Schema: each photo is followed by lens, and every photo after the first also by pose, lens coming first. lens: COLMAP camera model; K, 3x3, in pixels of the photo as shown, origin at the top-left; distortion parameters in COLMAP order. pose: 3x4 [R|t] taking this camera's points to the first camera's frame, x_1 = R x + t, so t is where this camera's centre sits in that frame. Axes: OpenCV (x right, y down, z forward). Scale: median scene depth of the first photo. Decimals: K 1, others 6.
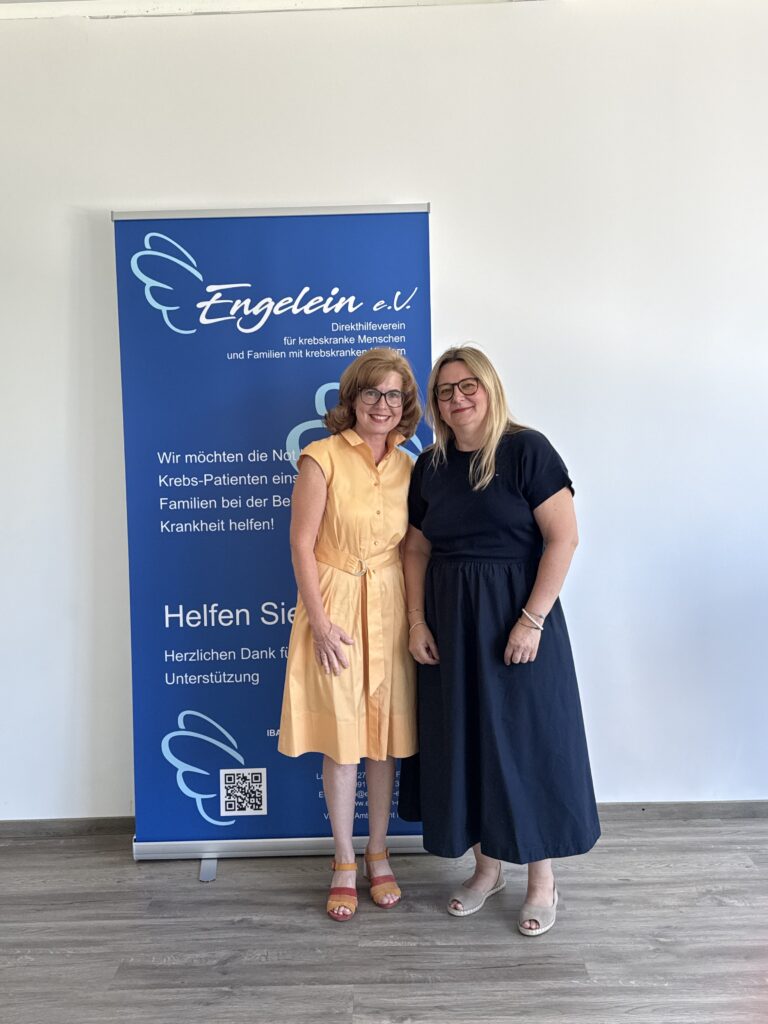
lens RADIAL K [[1013.1, 0, 387.8], [0, 1013.1, 520.2], [0, 0, 1]] dist [0.114309, -0.235921]
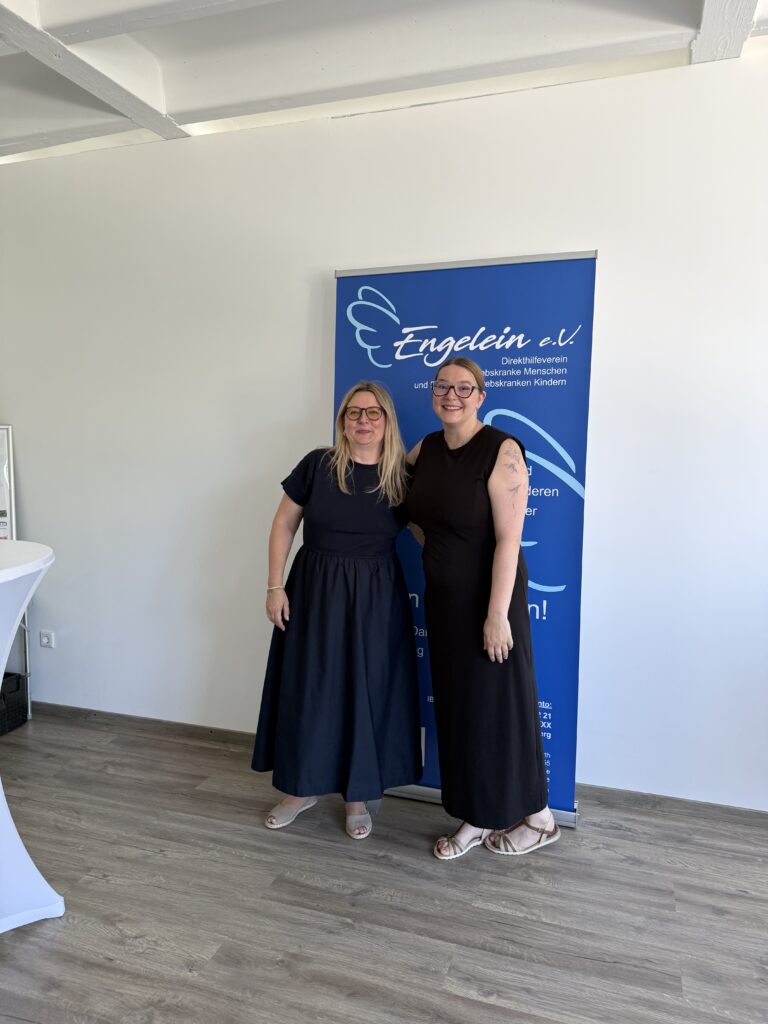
lens RADIAL K [[722.1, 0, 385.9], [0, 722.1, 510.6], [0, 0, 1]] dist [0.031886, -0.035706]
pose [[0.947985, 0.065159, -0.311573, 0.093554], [-0.065755, 0.997799, 0.008604, -0.018354], [0.311448, 0.012331, 0.950183, 0.183302]]
